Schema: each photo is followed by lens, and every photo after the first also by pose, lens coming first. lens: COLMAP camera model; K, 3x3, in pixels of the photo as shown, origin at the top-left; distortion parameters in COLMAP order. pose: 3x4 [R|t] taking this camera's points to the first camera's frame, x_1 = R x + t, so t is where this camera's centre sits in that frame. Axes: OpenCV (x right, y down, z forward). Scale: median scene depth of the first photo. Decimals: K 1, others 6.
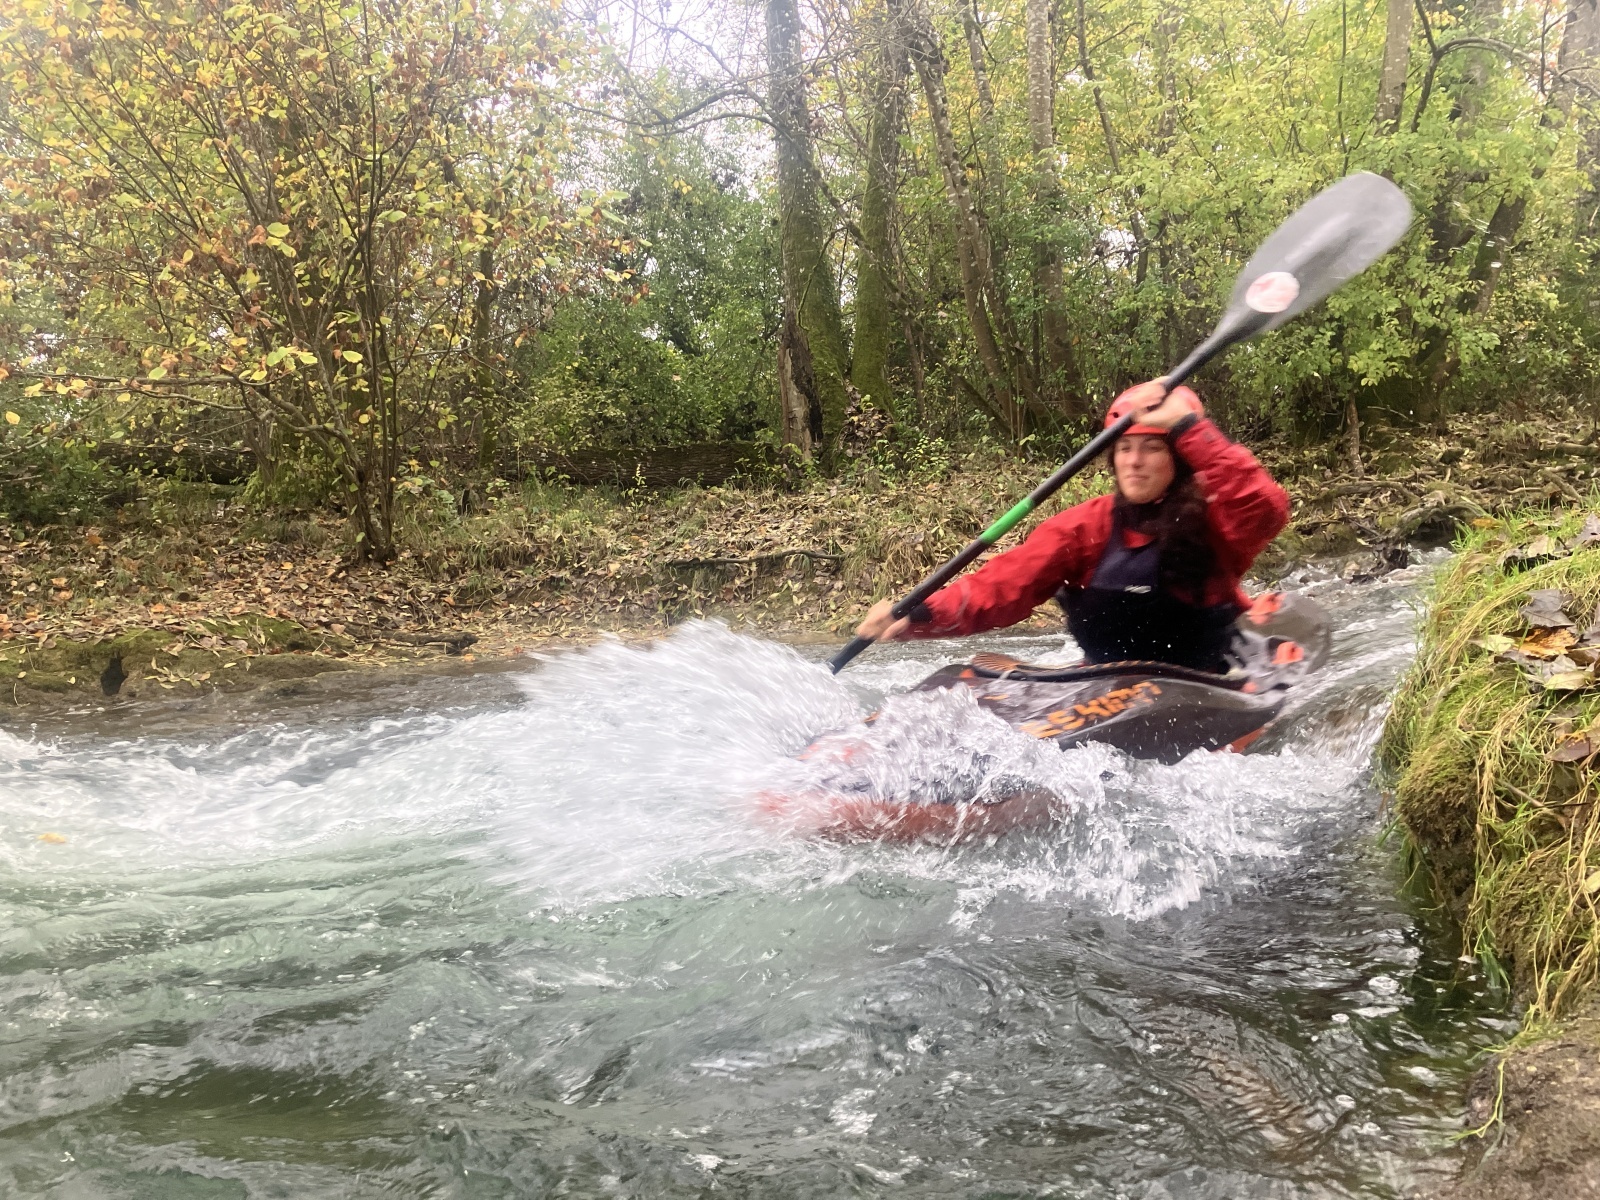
lens RADIAL K [[1281.9, 0, 814.6], [0, 1281.9, 608.4], [0, 0, 1]] dist [0.104925, -0.171407]
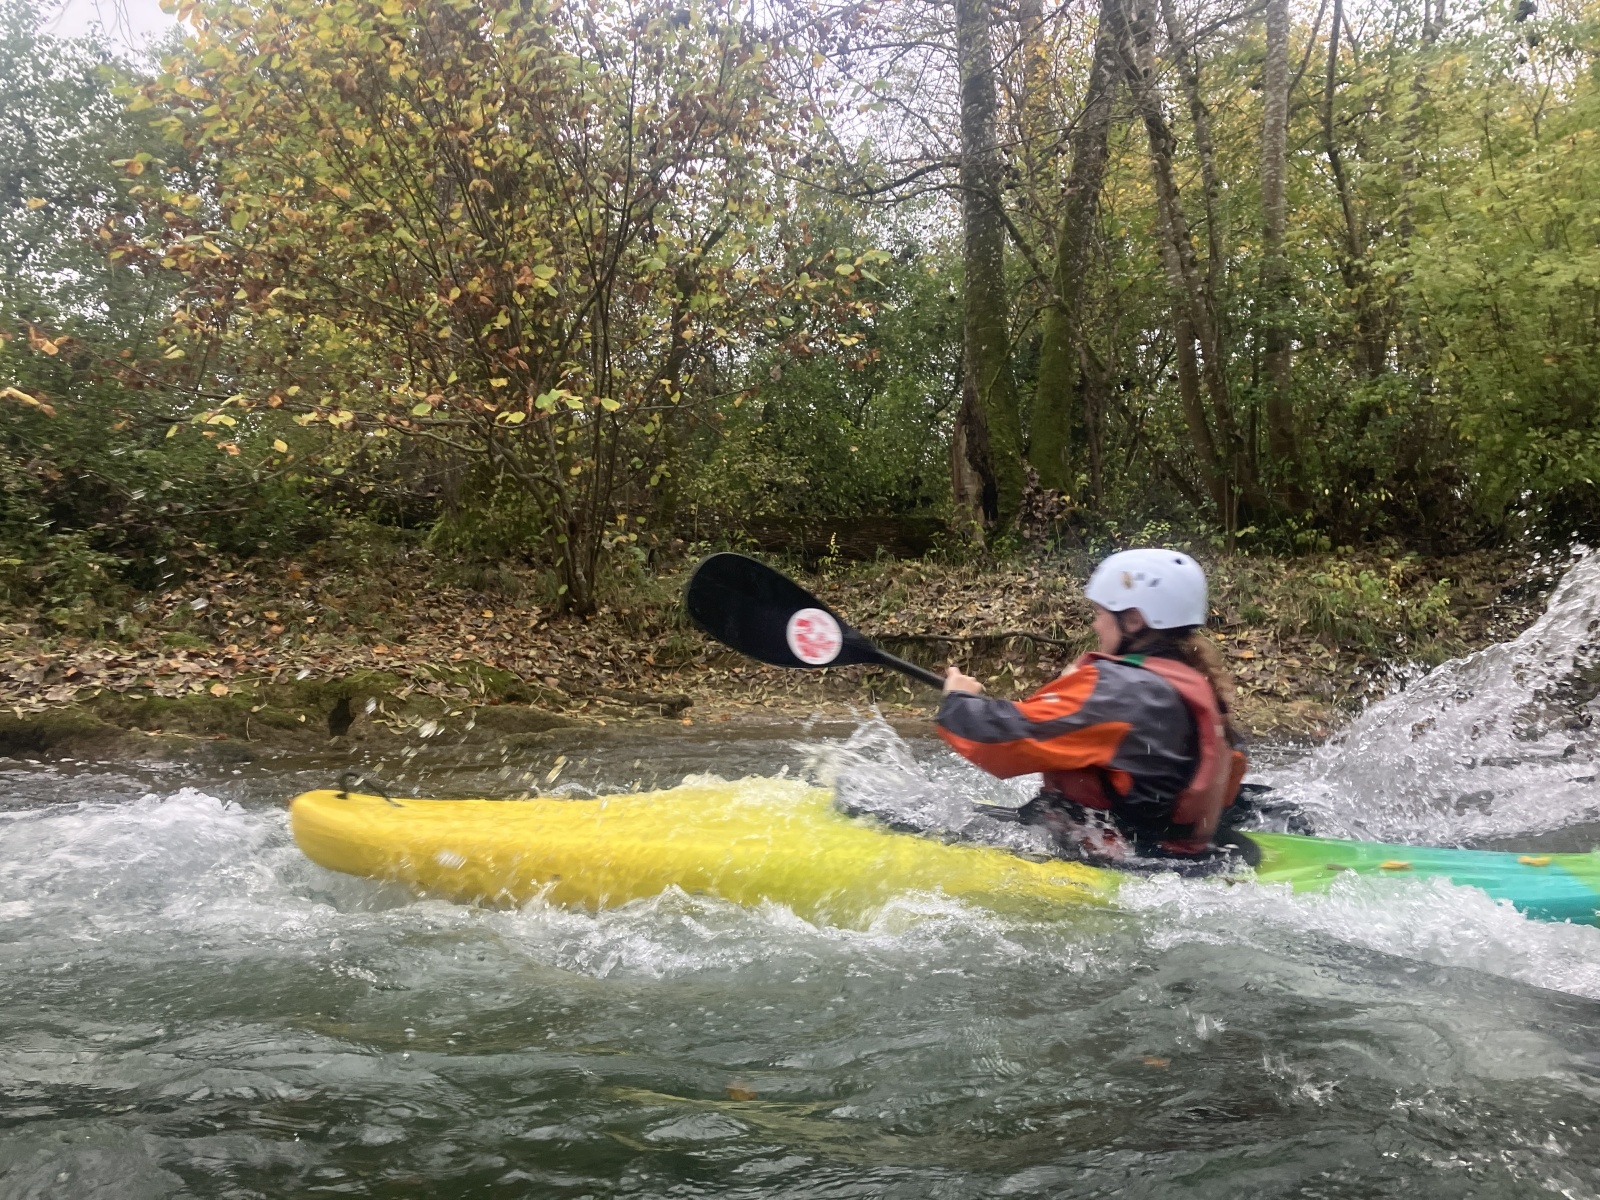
lens RADIAL K [[1270.9, 0, 813.7], [0, 1270.9, 618.2], [0, 0, 1]] dist [0.064387, -0.059676]
pose [[0.995541, 0.066382, -0.067020, -0.096497], [-0.069719, 0.996375, -0.048742, 0.000586], [0.063542, 0.053197, 0.996560, 0.052137]]
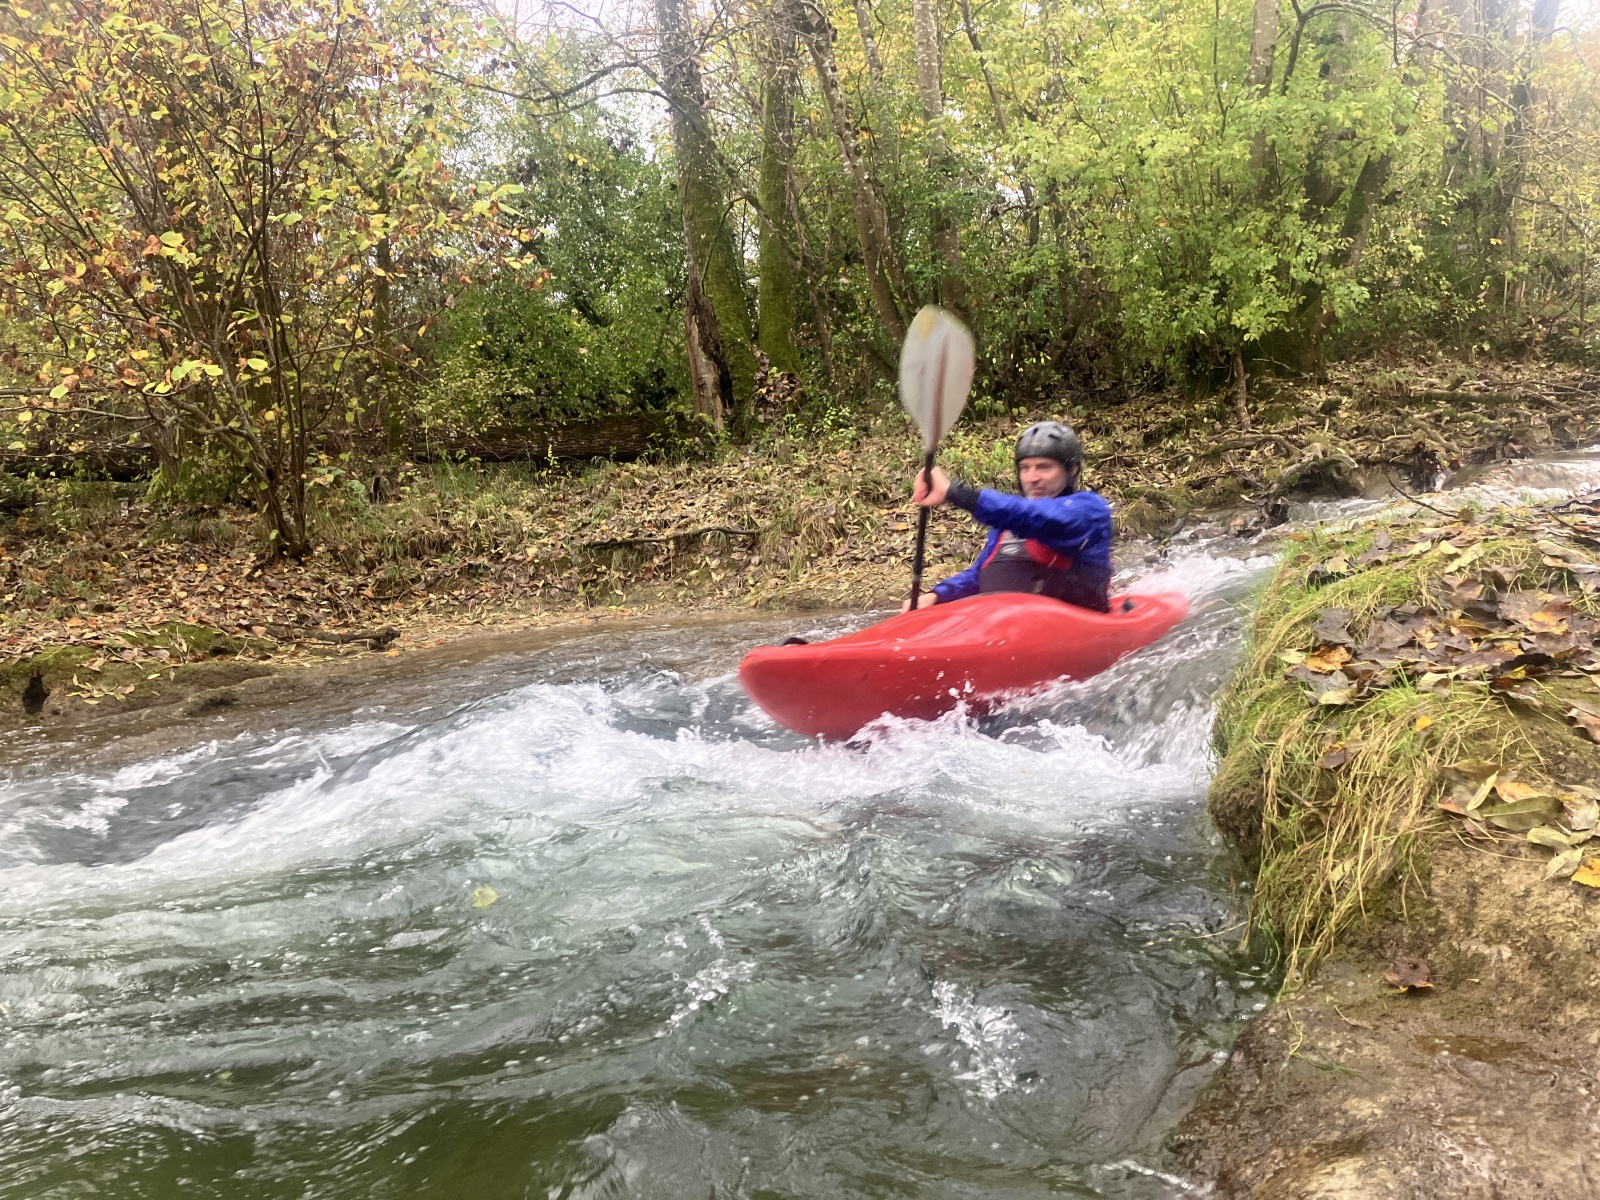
lens RADIAL K [[1292.5, 0, 817.8], [0, 1292.5, 602.6], [0, 0, 1]] dist [0.078897, -0.143167]
pose [[0.996683, -0.054670, 0.060292, 0.003902], [0.052537, 0.997955, 0.036414, -0.017628], [-0.062160, -0.033126, 0.997516, -0.030797]]
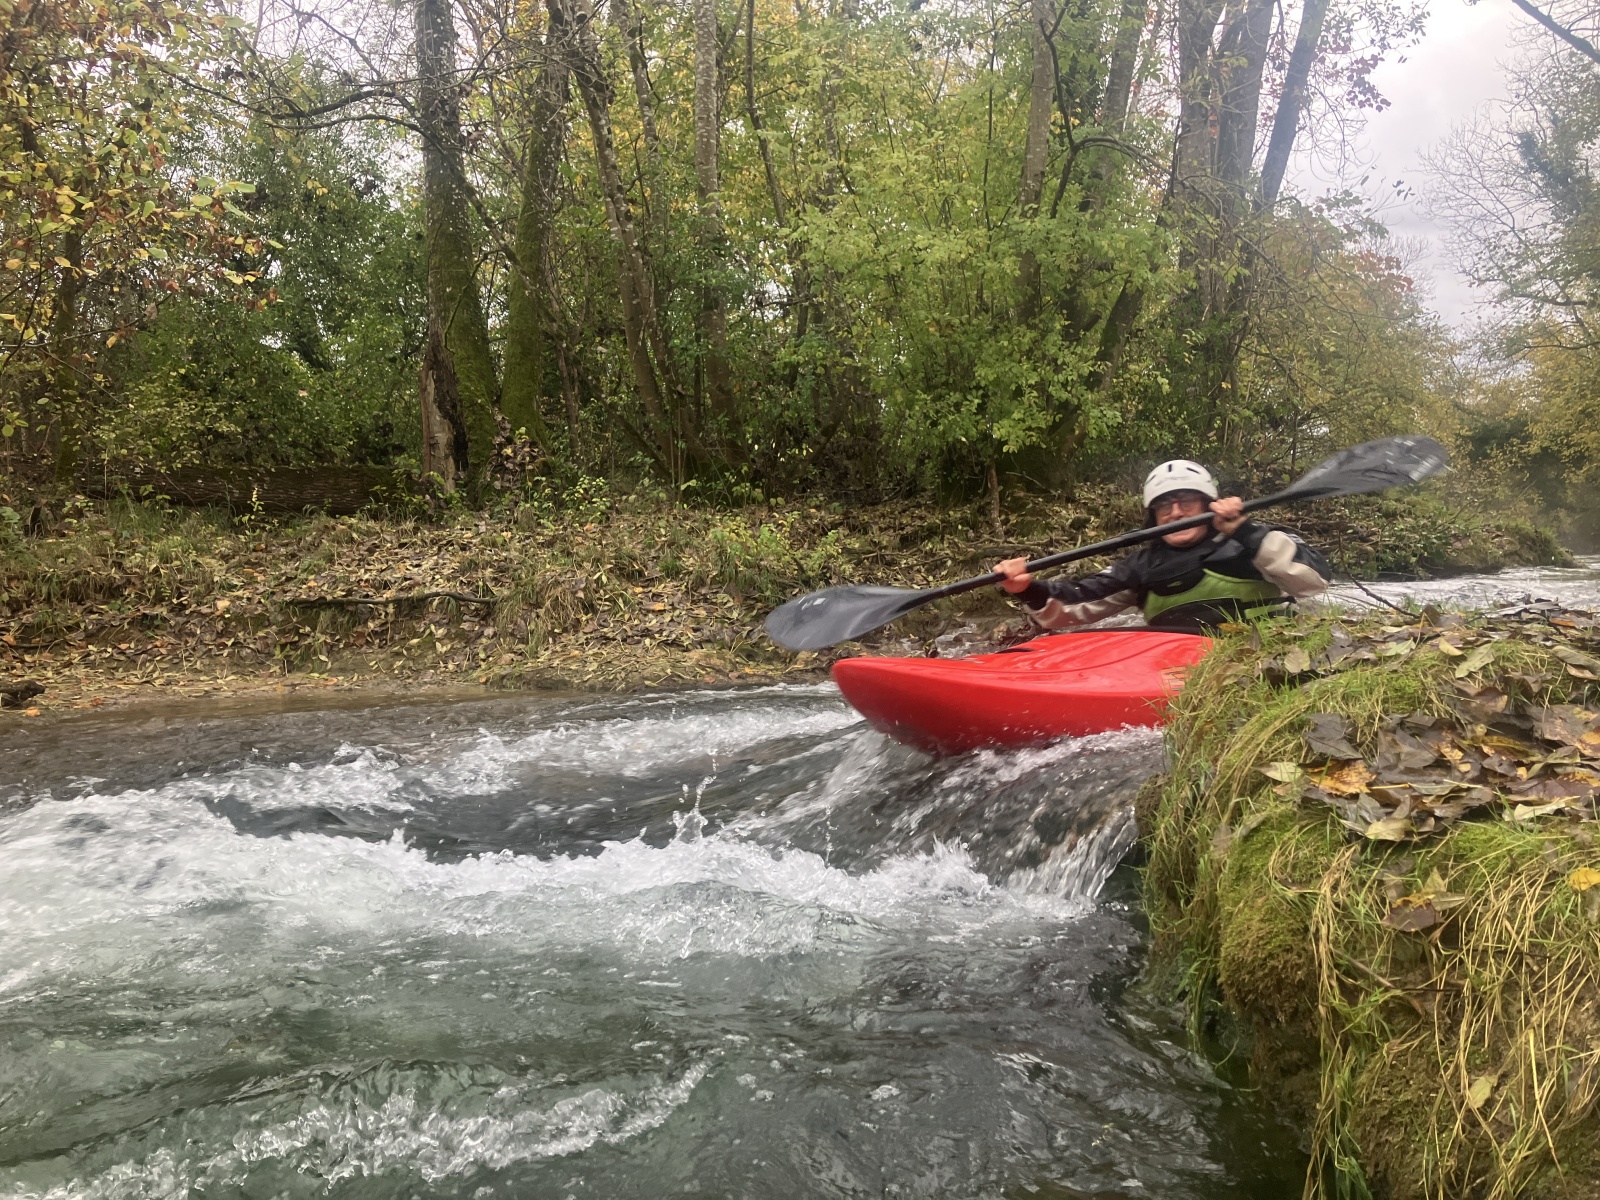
lens RADIAL K [[1281.9, 0, 814.6], [0, 1281.9, 608.4], [0, 0, 1]] dist [0.104925, -0.171407]
pose [[0.961160, 0.025921, 0.274771, -0.010579], [-0.018644, 0.999404, -0.029061, -0.011319], [-0.275360, 0.022810, 0.961070, 0.040674]]
